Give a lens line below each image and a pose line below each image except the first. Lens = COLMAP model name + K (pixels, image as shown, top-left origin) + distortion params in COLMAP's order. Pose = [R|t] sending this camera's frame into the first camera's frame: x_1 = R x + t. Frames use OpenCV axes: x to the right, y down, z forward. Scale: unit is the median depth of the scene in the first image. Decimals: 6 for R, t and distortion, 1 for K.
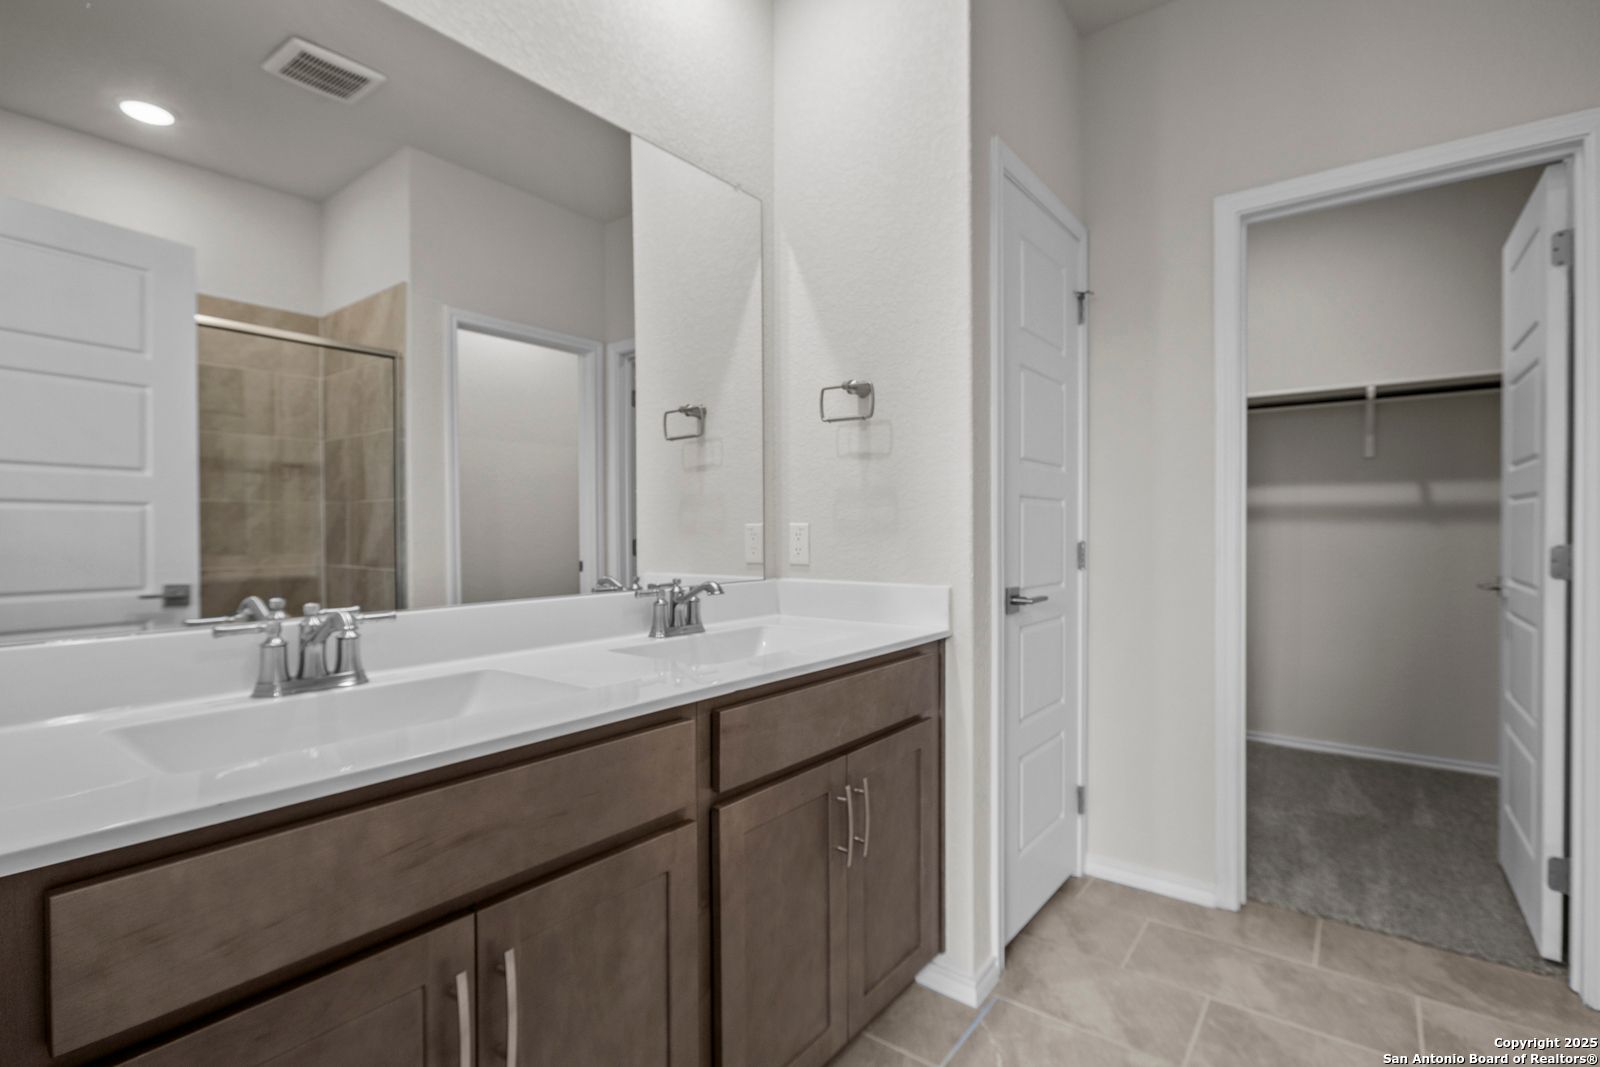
lens RADIAL K [[773.2, 0, 813.0], [0, 773.2, 534.4], [0, 0, 1]] dist [-0.004758, 0.000420]
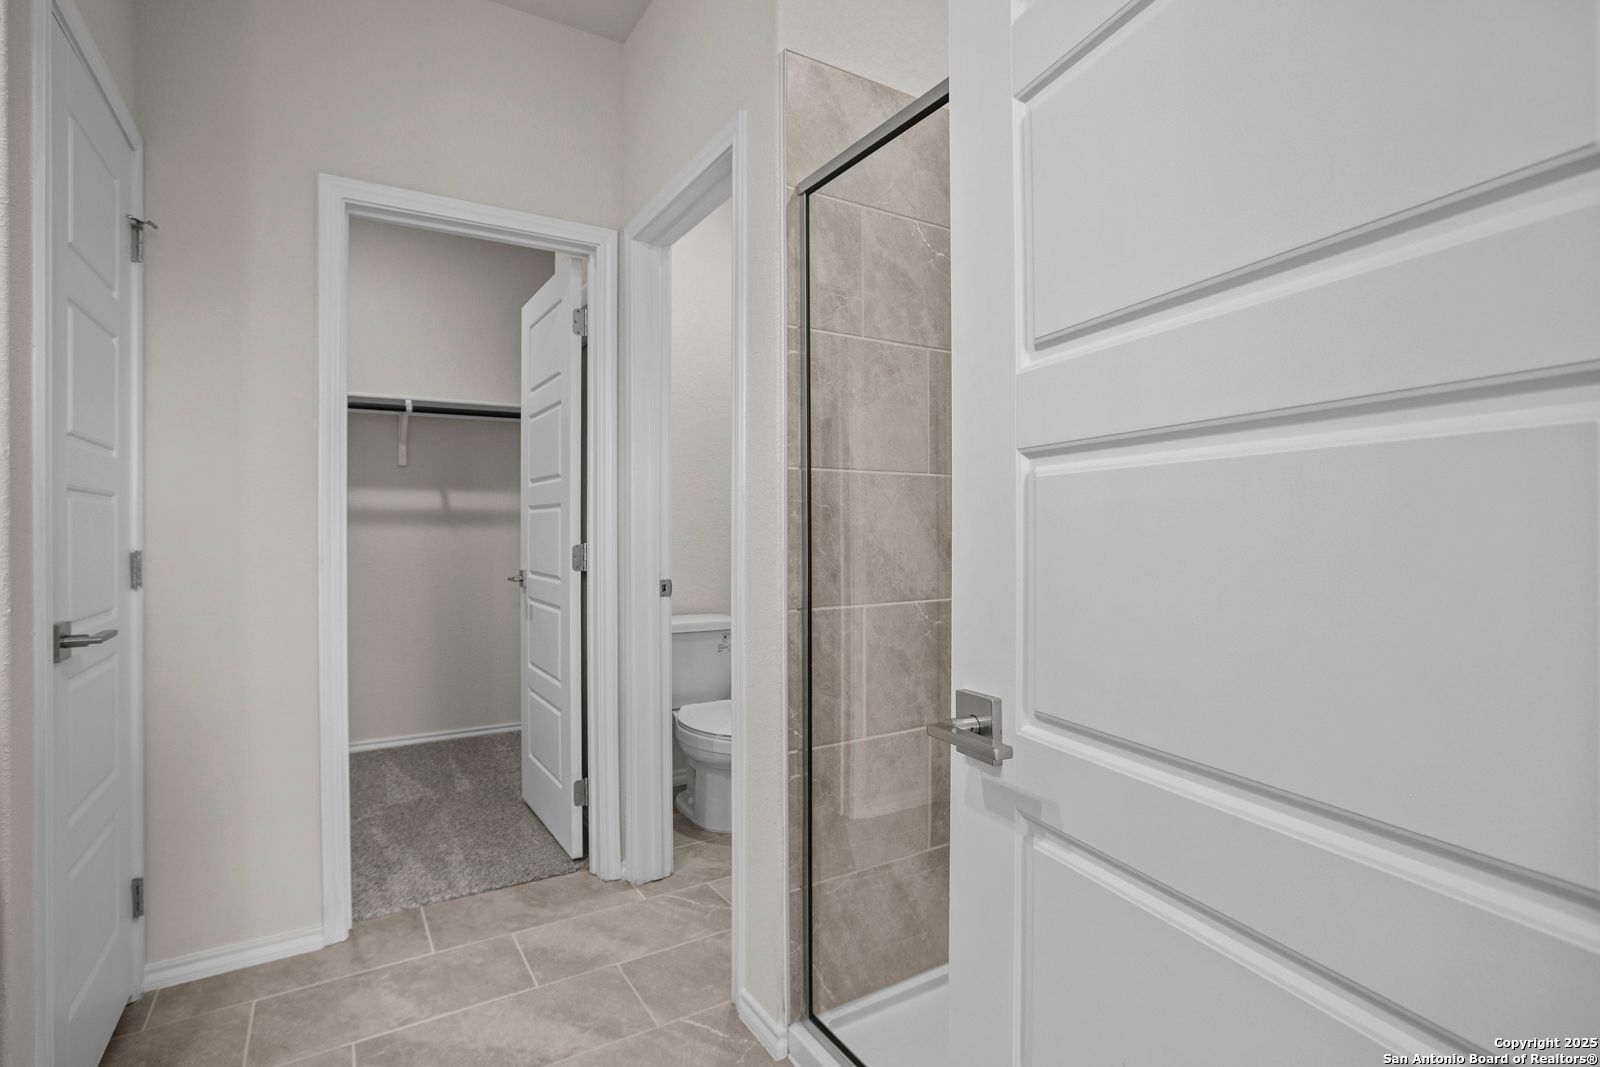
lens RADIAL K [[773.2, 0, 811.9], [0, 773.2, 529.5], [0, 0, 1]] dist [-0.004758, 0.000420]
pose [[0.362410, -0.001598, 0.932017, -0.117197], [0.009368, 0.999954, -0.001928, -0.004739], [-0.931972, 0.009430, 0.362408, 0.122705]]
